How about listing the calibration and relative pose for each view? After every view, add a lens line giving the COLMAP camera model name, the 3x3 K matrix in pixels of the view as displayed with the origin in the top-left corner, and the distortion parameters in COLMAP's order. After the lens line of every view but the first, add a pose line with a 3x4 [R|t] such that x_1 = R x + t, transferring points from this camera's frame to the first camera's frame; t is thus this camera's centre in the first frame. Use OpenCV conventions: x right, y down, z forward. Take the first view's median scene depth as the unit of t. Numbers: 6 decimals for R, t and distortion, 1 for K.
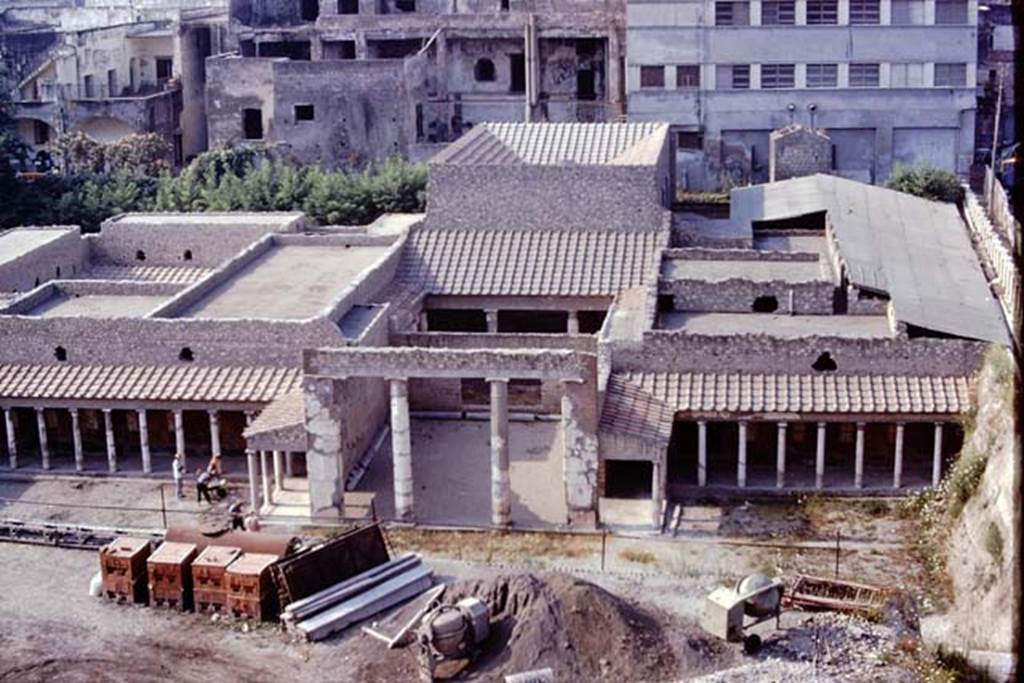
lens RADIAL K [[1513.9, 0, 509.4], [0, 1513.9, 370.6], [0, 0, 1]] dist [-0.343597, 0.523032]
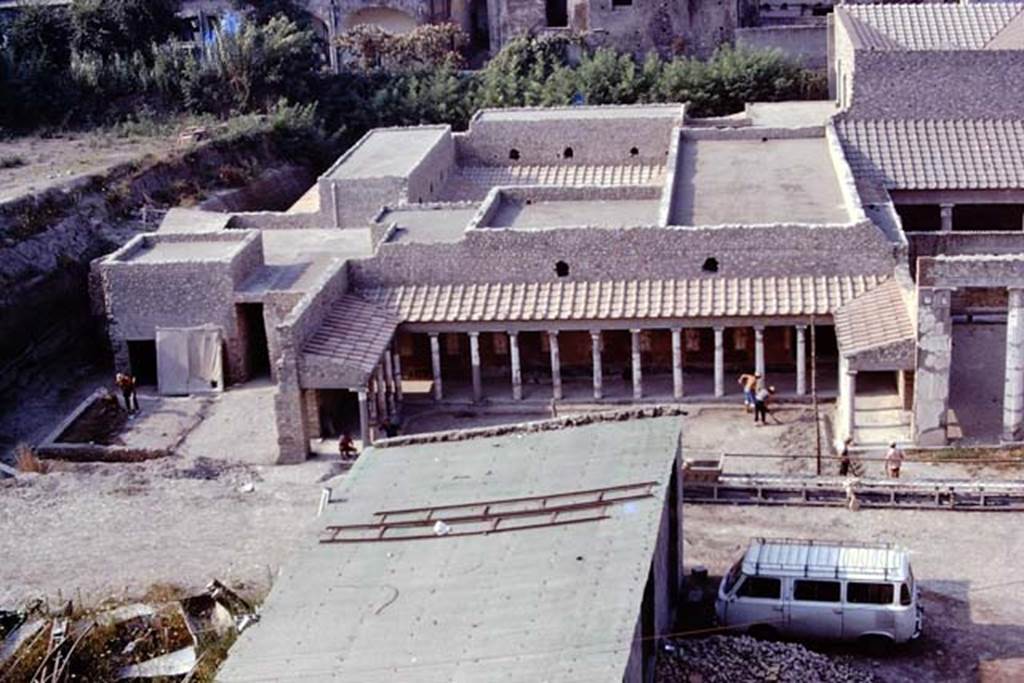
lens RADIAL K [[1513.9, 0, 509.4], [0, 1513.9, 370.6], [0, 0, 1]] dist [-0.343597, 0.523032]
pose [[0.998758, -0.037186, -0.033168, -0.309355], [0.039680, 0.996162, 0.078022, -0.022989], [0.030139, -0.079241, 0.996400, 0.076414]]
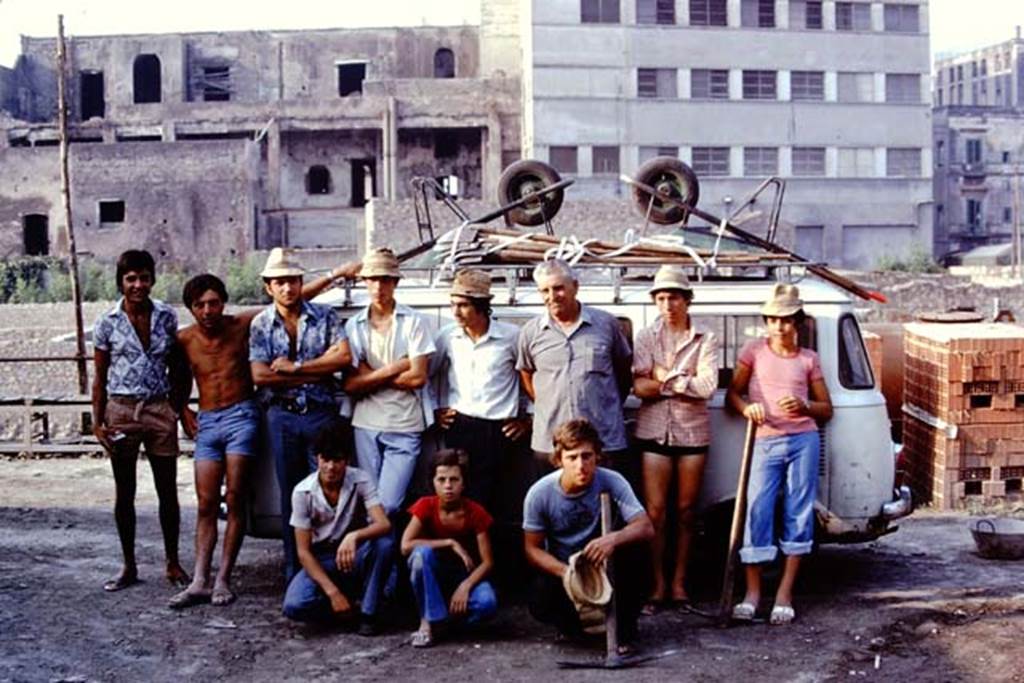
lens RADIAL K [[1587.4, 0, 512.6], [0, 1587.4, 365.2], [0, 0, 1]] dist [-0.340435, 0.127930]
pose [[0.971662, -0.016939, 0.235766, -0.209936], [0.060922, 0.981678, -0.180548, 0.096898], [-0.228388, 0.189795, 0.954891, 0.358906]]
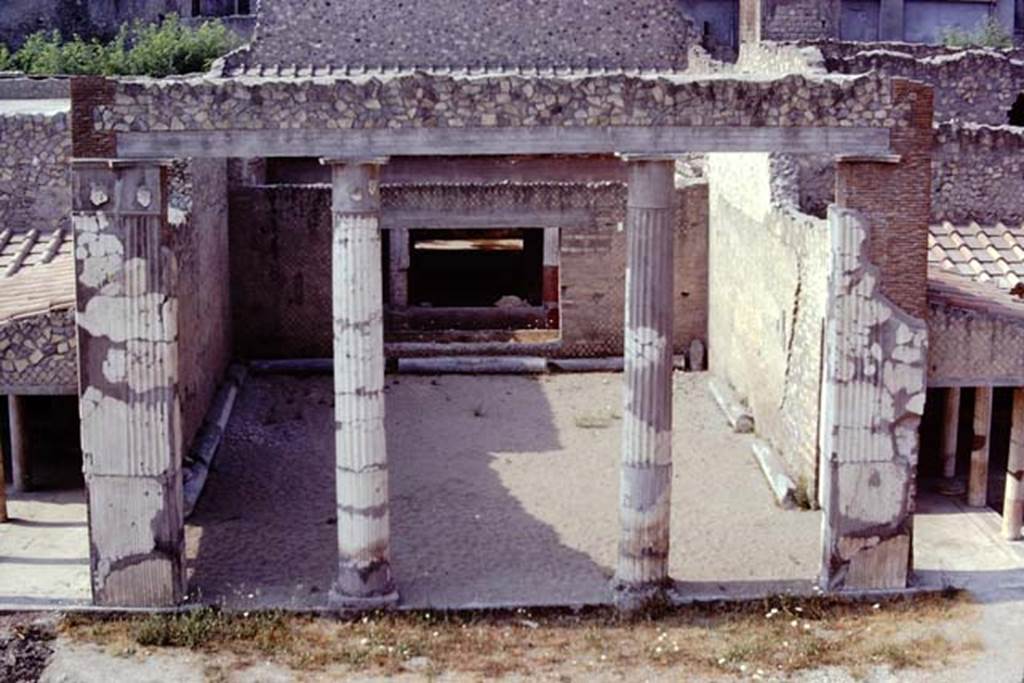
lens RADIAL K [[1566.5, 0, 440.4], [0, 1566.5, 342.7], [0, 0, 1]] dist [-0.280763, 0.031974]
pose [[0.989169, -0.014057, 0.146106, -0.091673], [0.024307, 0.997347, -0.068610, 0.060034], [-0.144754, 0.071418, 0.986887, 0.562826]]
